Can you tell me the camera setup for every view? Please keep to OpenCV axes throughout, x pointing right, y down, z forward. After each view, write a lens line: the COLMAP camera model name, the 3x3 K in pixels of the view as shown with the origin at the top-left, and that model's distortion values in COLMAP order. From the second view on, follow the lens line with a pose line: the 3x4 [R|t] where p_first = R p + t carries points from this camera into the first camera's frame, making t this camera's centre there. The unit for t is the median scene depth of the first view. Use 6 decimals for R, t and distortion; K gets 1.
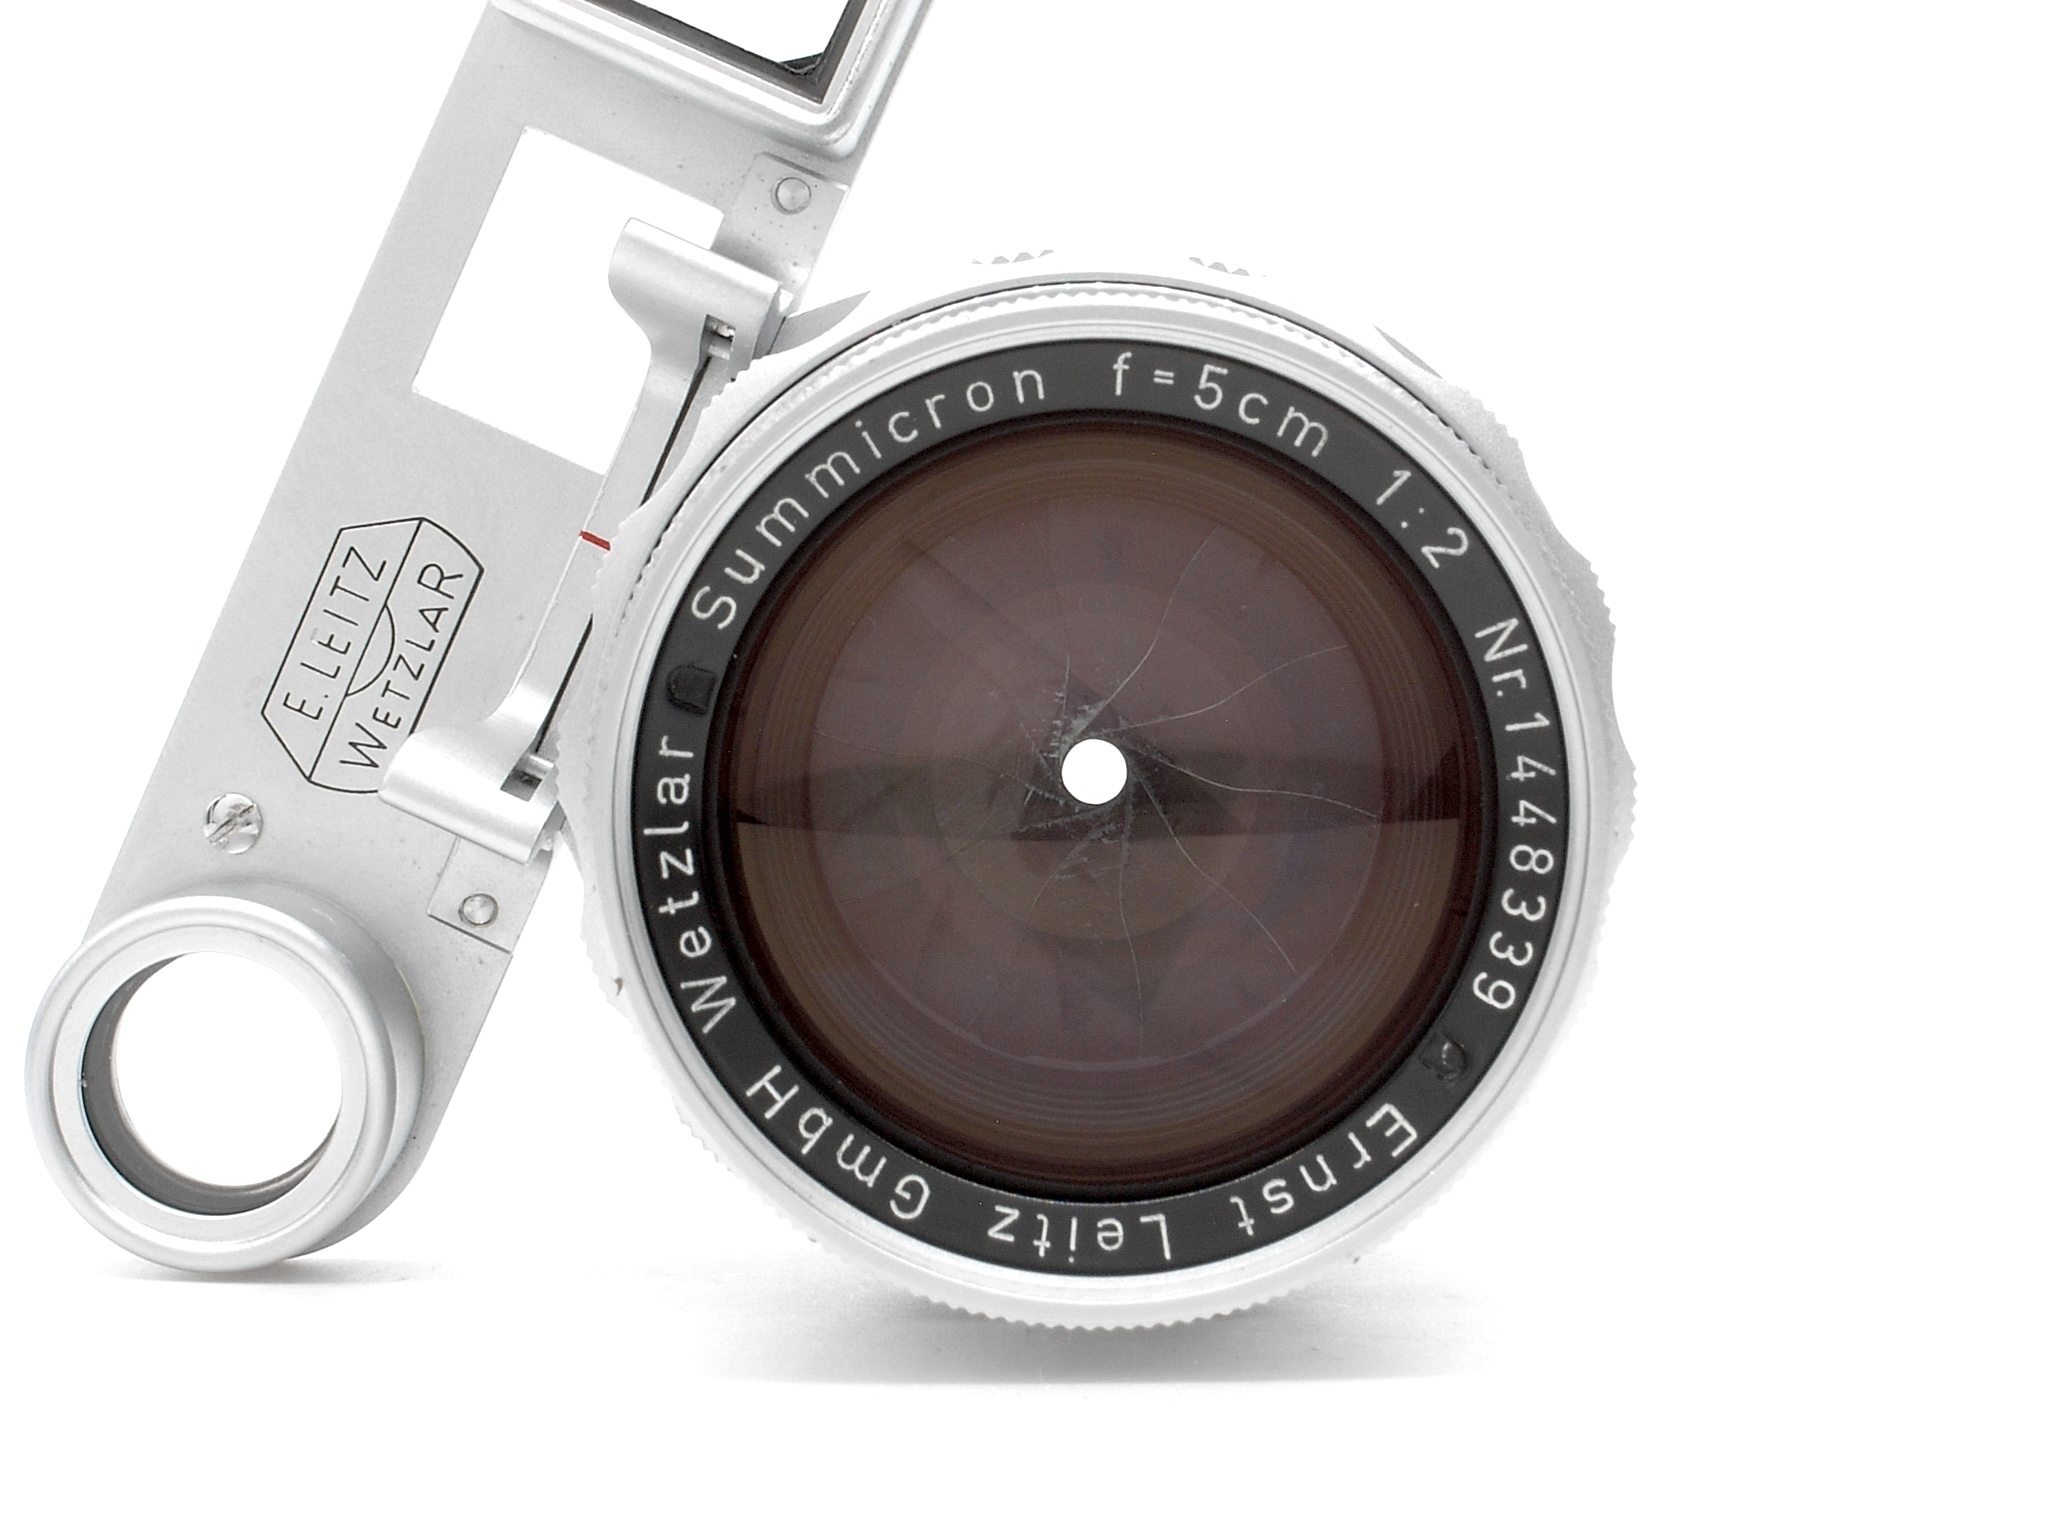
lens RADIAL K [[3910.5, 0, 1035.3], [0, 3910.5, 760.7], [0, 0, 1]] dist [-0.017874, 0.000000]
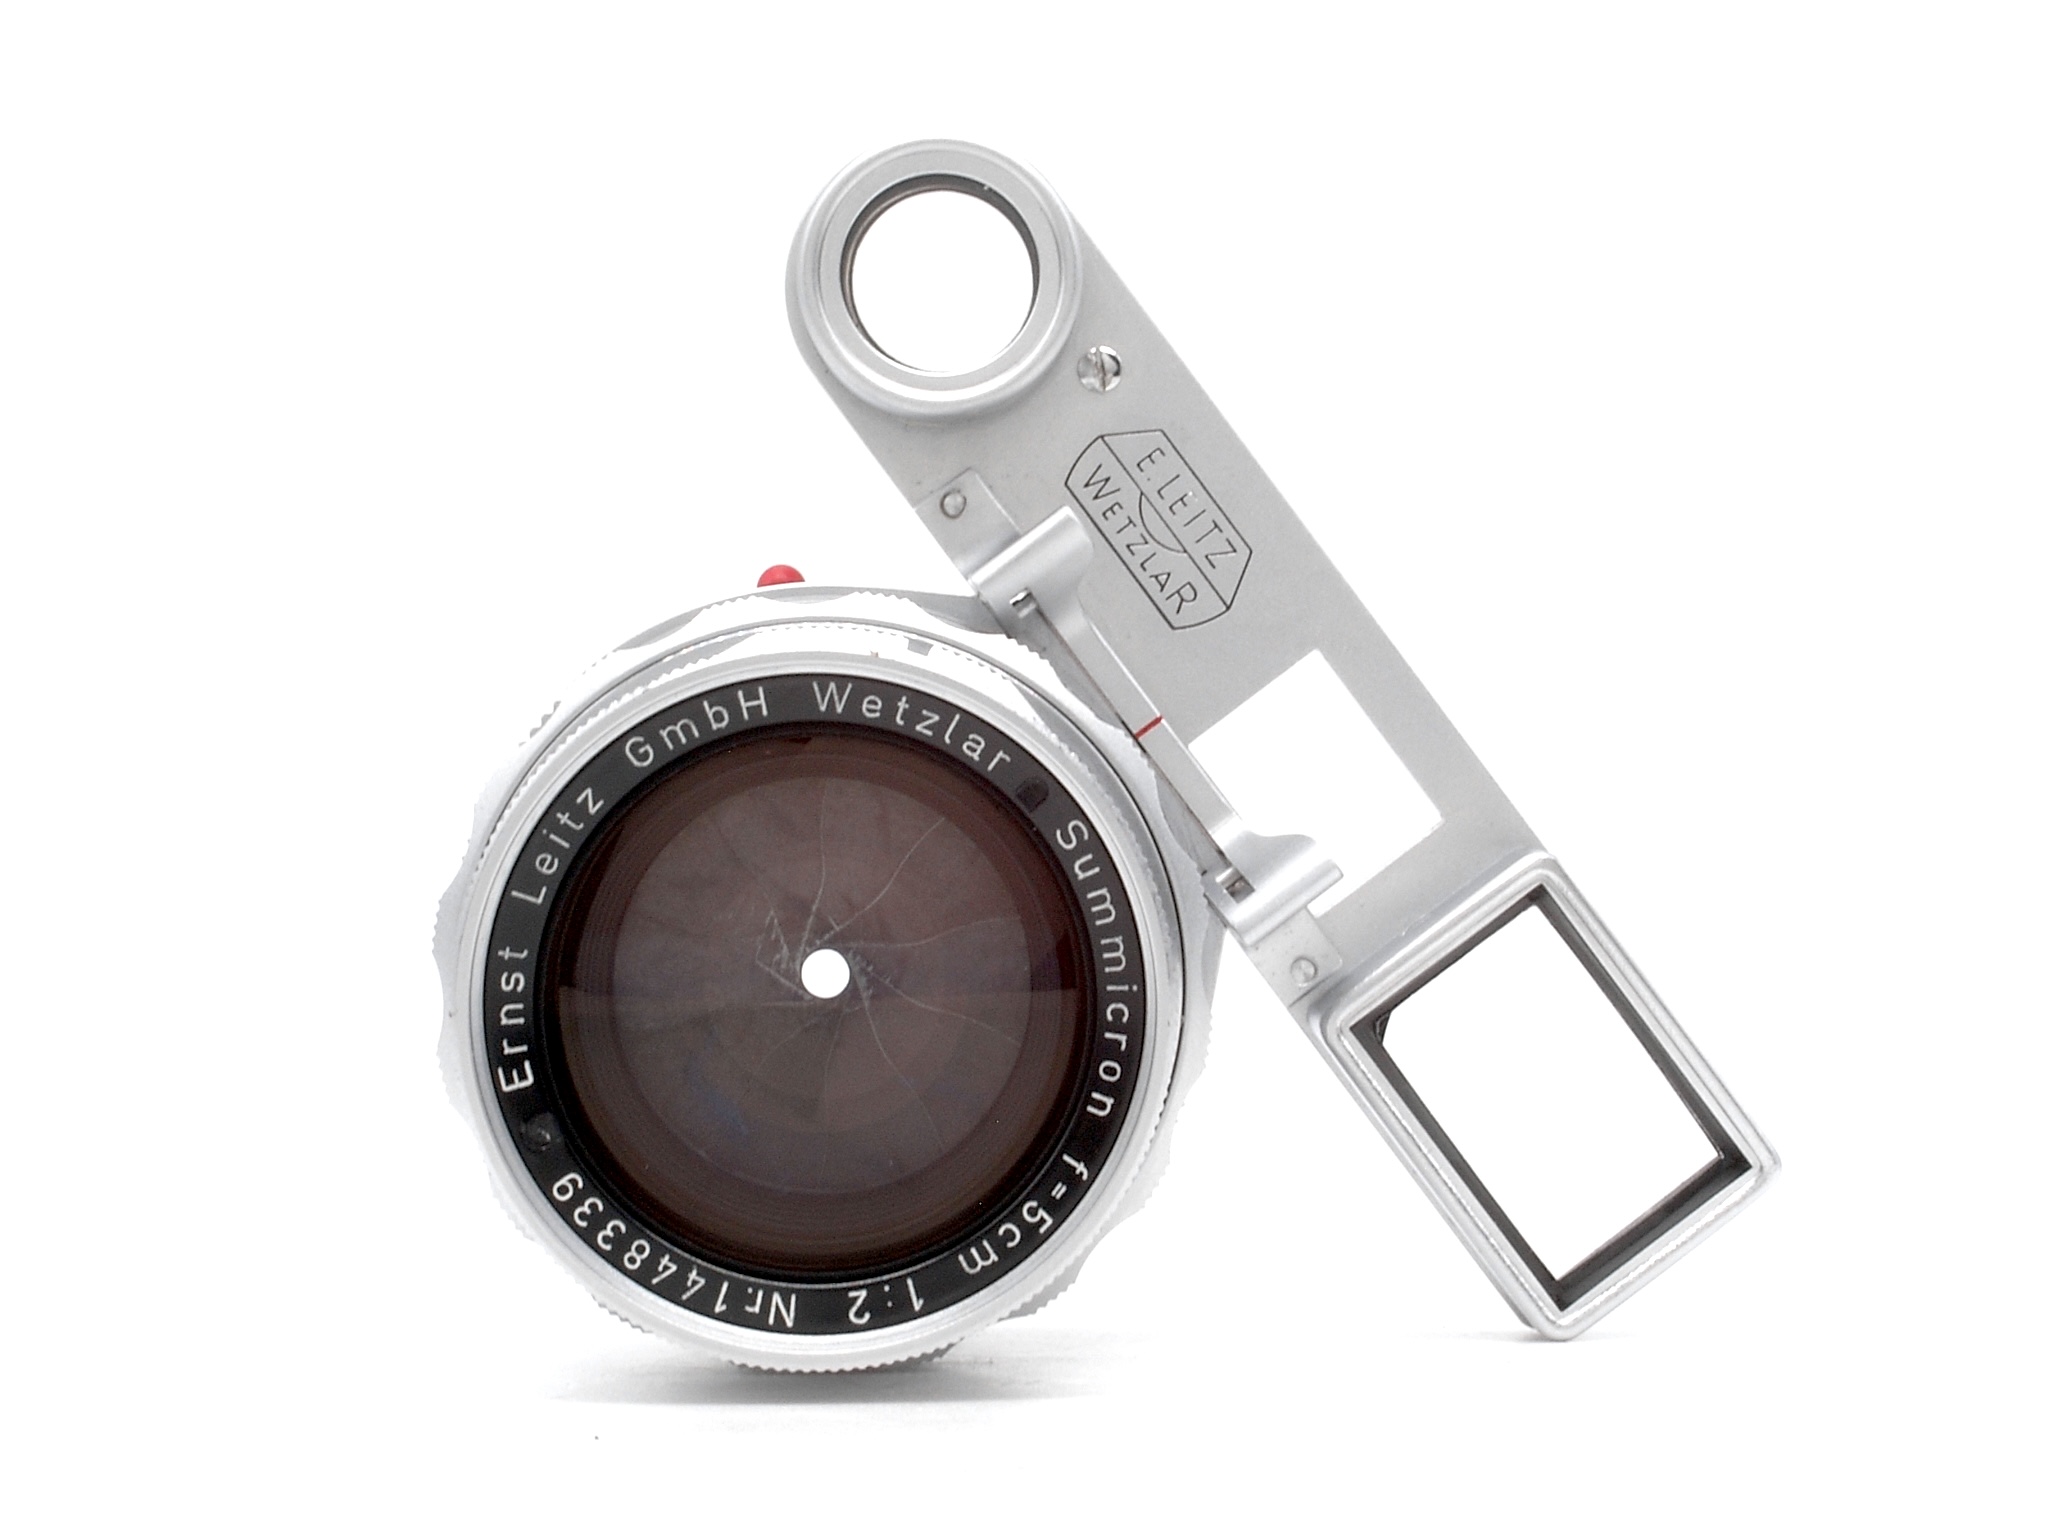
lens RADIAL K [[3910.5, 0, 1014.0], [0, 3910.5, 756.5], [0, 0, 1]] dist [-0.017874, 0.000000]
pose [[-0.487870, 0.872898, 0.005617, -0.104347], [-0.869889, -0.485633, -0.086335, 0.115216], [-0.072634, -0.047007, 0.996250, -0.409304]]
